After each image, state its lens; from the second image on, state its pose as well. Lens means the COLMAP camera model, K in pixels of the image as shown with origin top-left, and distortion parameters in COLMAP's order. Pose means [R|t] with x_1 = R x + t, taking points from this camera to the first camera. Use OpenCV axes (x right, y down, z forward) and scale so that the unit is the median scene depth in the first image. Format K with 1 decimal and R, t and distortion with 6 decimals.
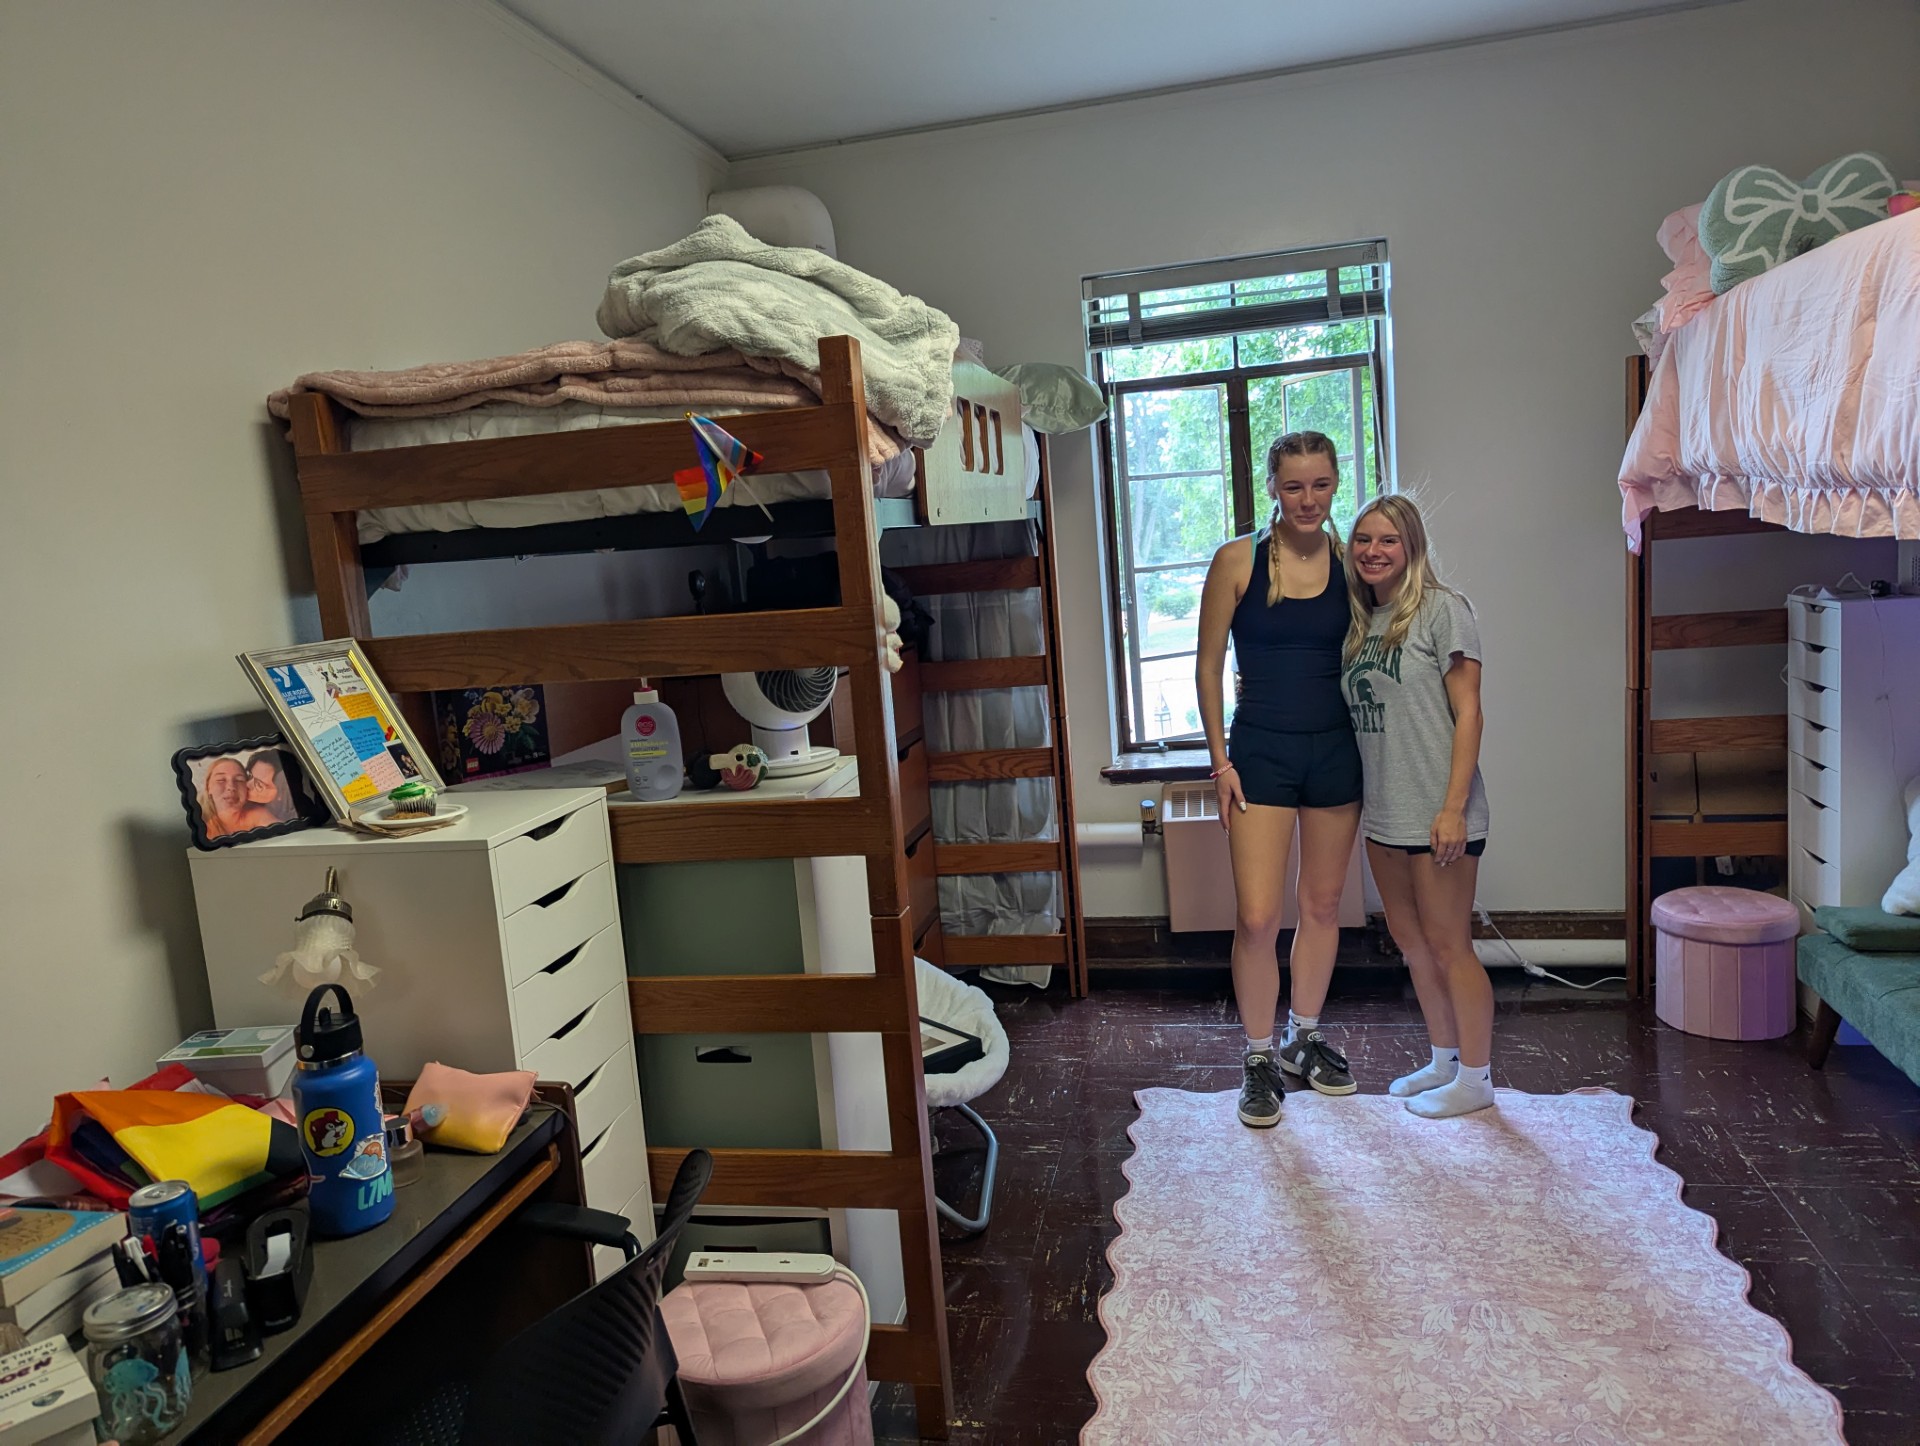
lens RADIAL K [[1353.2, 0, 961.4], [0, 1353.2, 723.4], [0, 0, 1]] dist [0.062608, -0.062450]
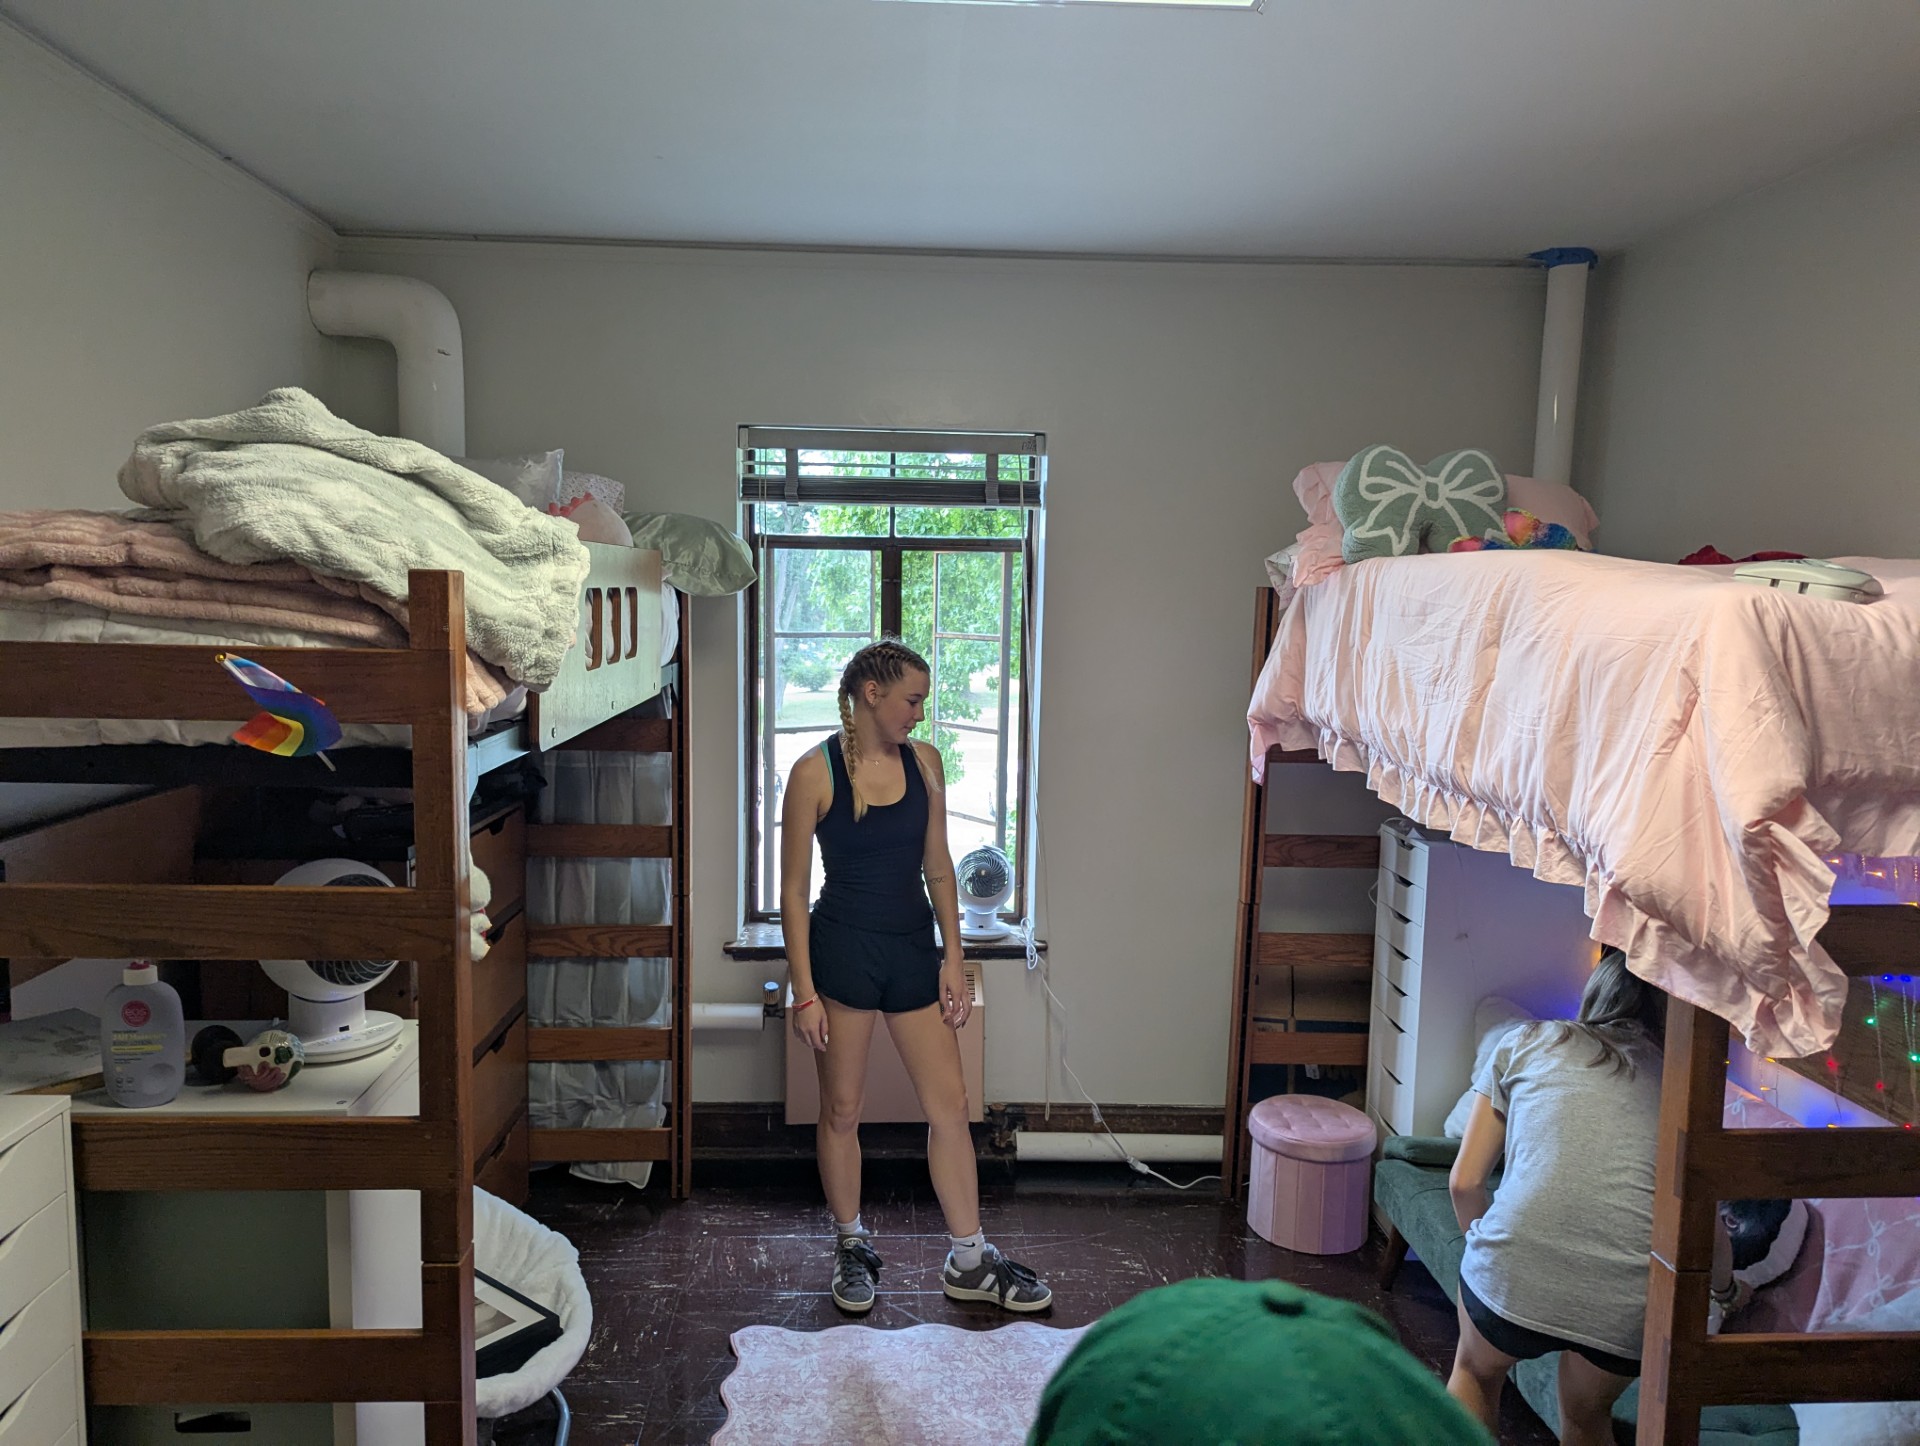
lens RADIAL K [[1356.7, 0, 950.5], [0, 1356.7, 752.9], [0, 0, 1]] dist [0.052823, -0.050776]
pose [[0.963050, 0.071942, 0.259536, 0.001833], [-0.065118, 0.997270, -0.034805, -0.095169], [-0.261331, 0.016618, 0.965106, 0.069667]]
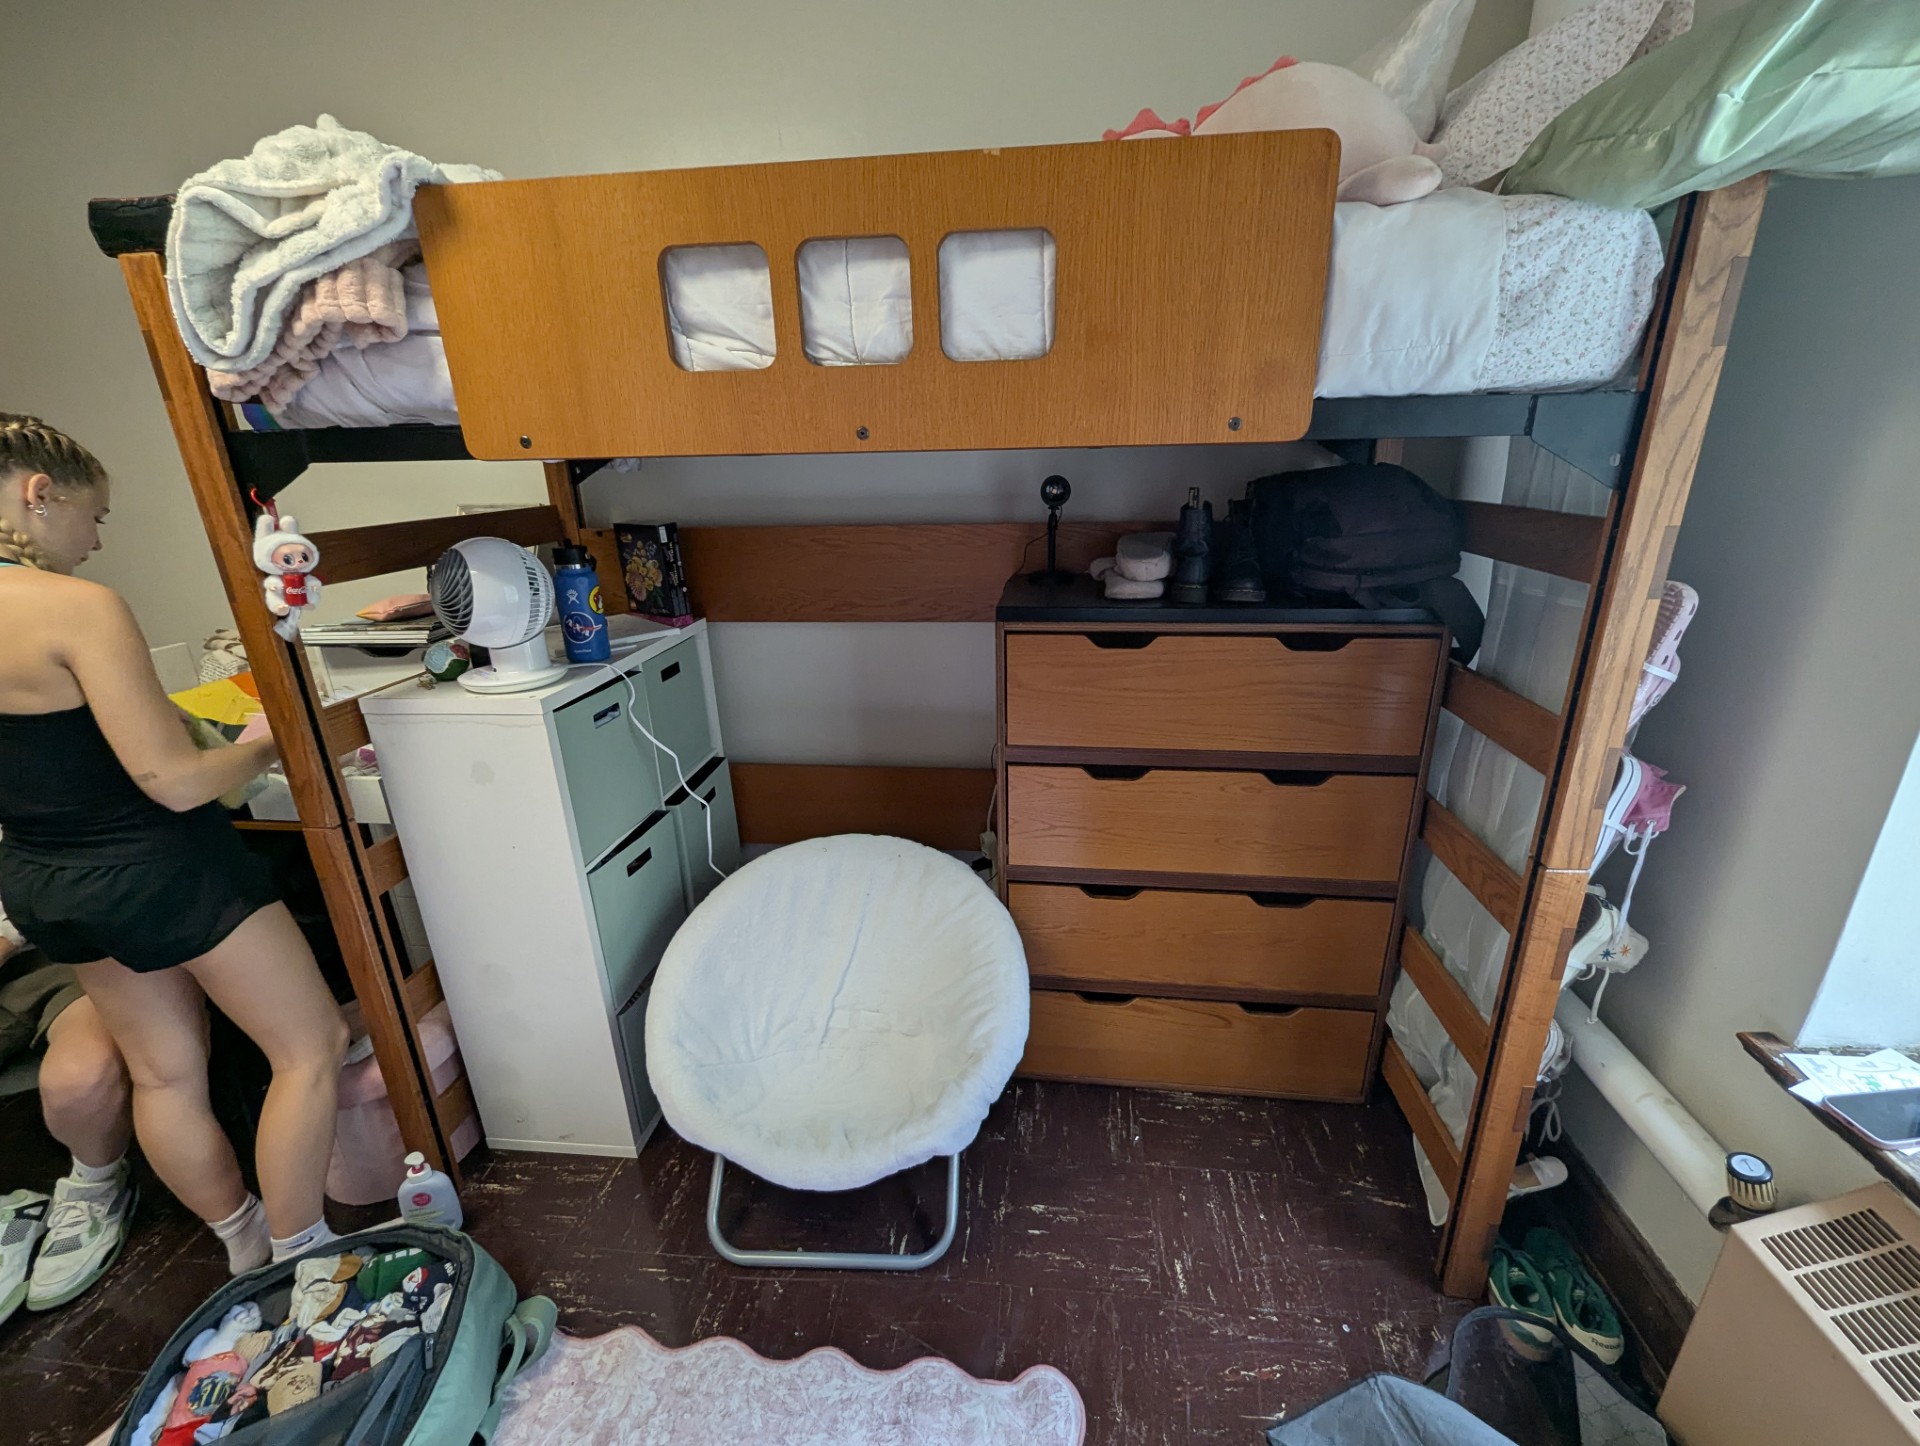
lens RADIAL K [[798.9, 0, 957.9], [0, 798.9, 726.3], [0, 0, 1]] dist [-0.000491, -0.000159]
pose [[0.090824, 0.401818, -0.911204, 0.348865], [-0.125872, 0.912280, 0.389746, -0.158847], [0.987880, 0.079297, 0.133435, 0.874706]]
